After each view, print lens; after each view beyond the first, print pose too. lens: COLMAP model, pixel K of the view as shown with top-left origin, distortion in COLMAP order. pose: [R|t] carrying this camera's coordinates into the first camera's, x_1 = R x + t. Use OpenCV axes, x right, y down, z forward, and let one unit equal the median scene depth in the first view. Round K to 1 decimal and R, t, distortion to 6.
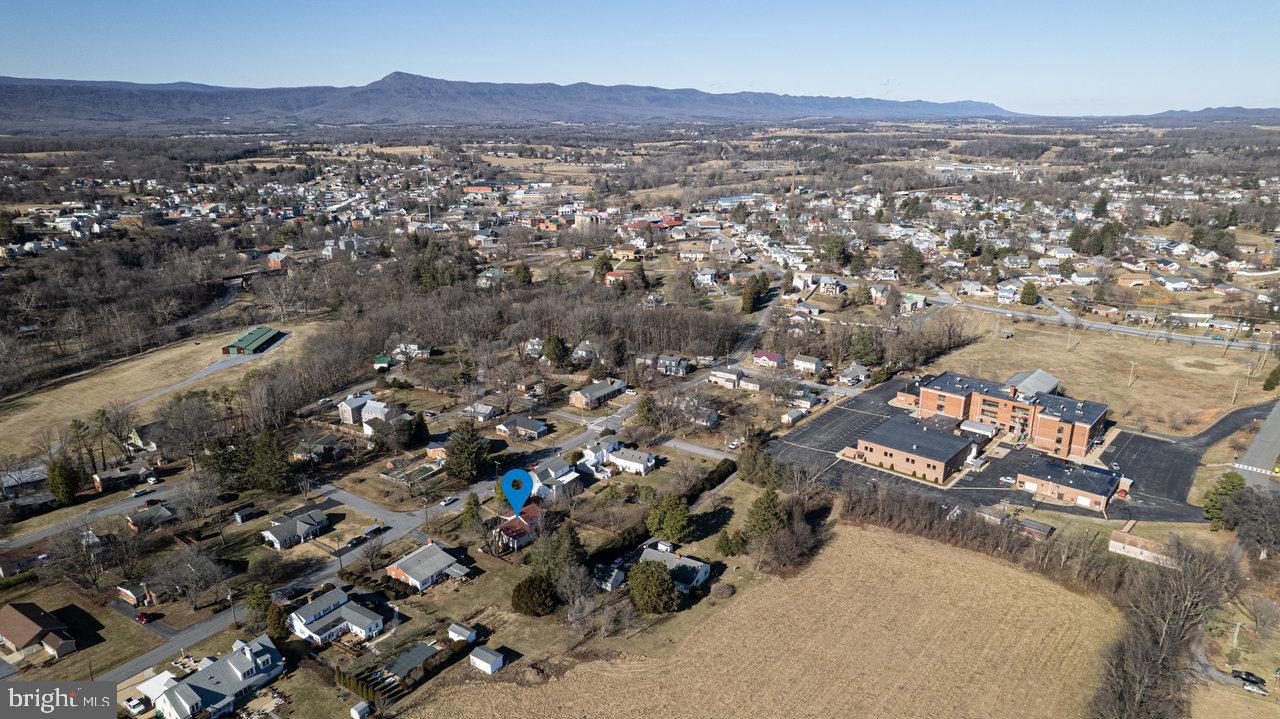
lens RADIAL K [[819.5, 0, 639.4], [0, 819.5, 367.4], [0, 0, 1]] dist [-0.083633, 0.077142]
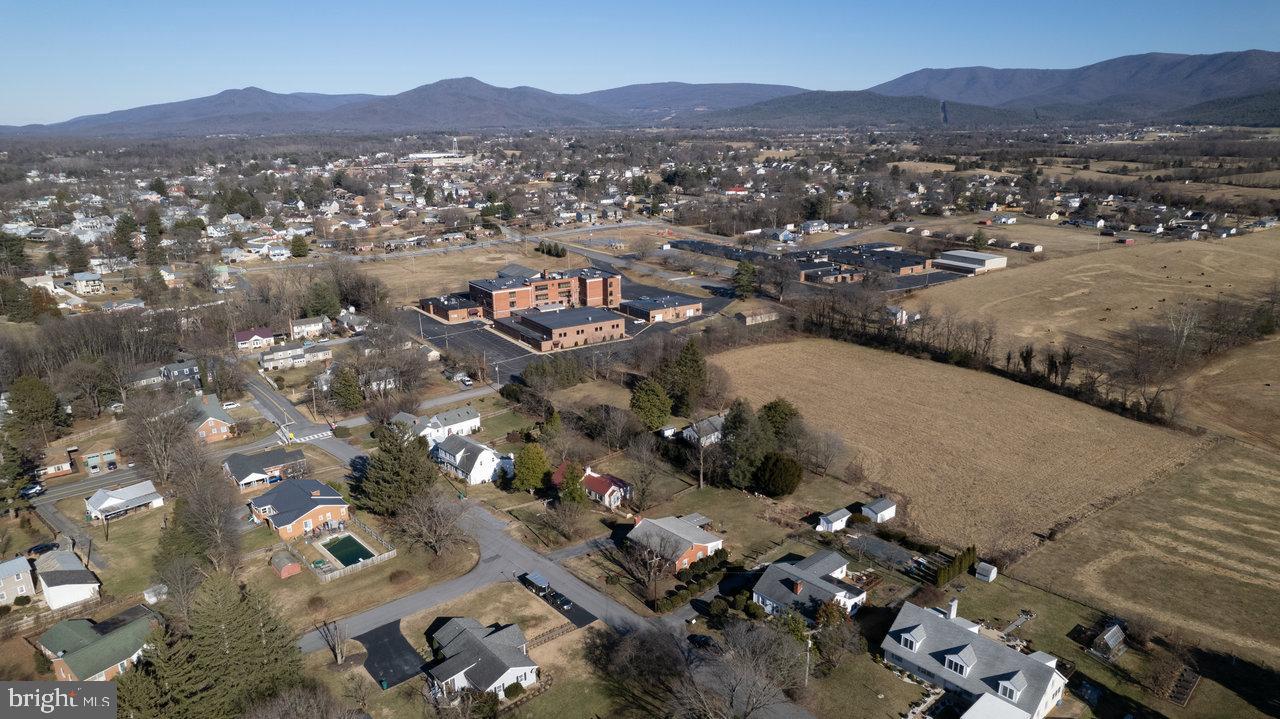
lens RADIAL K [[819.5, 0, 639.4], [0, 819.5, 367.4], [0, 0, 1]] dist [-0.083633, 0.077142]
pose [[0.262486, -0.277013, 0.924319, -0.616131], [0.298364, 0.934265, 0.195265, -0.033597], [-0.917649, 0.224529, 0.327882, 0.517091]]
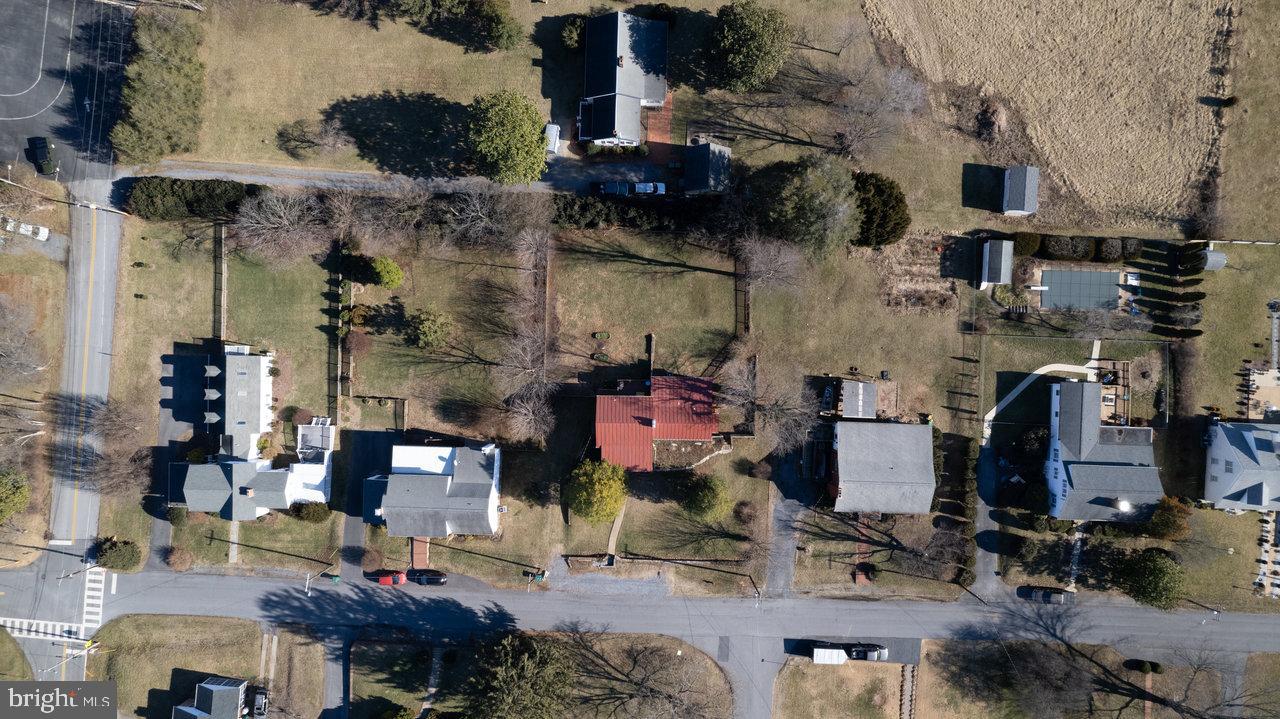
lens RADIAL K [[819.5, 0, 639.4], [0, 819.5, 367.4], [0, 0, 1]] dist [-0.083633, 0.077142]
pose [[-0.505932, -0.862571, -0.002308, -0.087669], [0.262679, -0.156620, 0.952087, -0.203654], [-0.821604, 0.481085, 0.305818, 0.638823]]
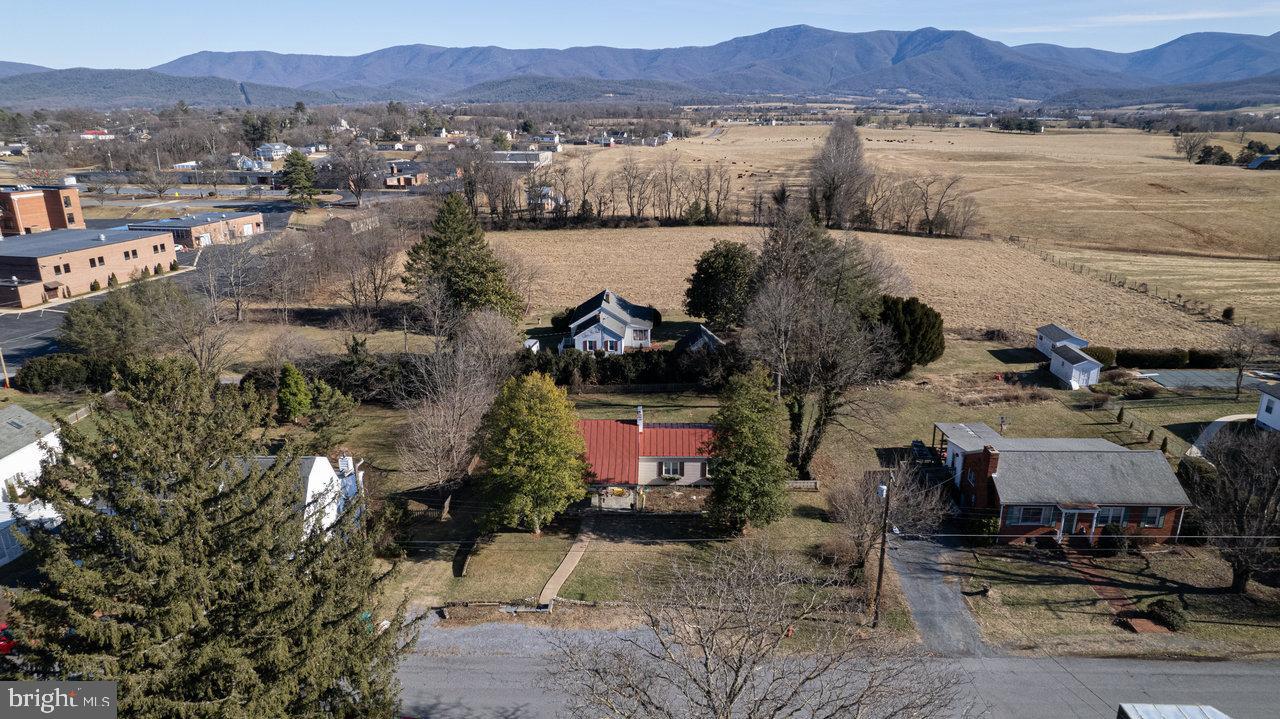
lens RADIAL K [[819.5, 0, 639.4], [0, 819.5, 367.4], [0, 0, 1]] dist [-0.083633, 0.077142]
pose [[-0.508085, -0.257330, 0.821968, -0.287862], [0.264369, 0.861667, 0.433173, 0.030005], [-0.819731, 0.437391, -0.369770, 0.829898]]
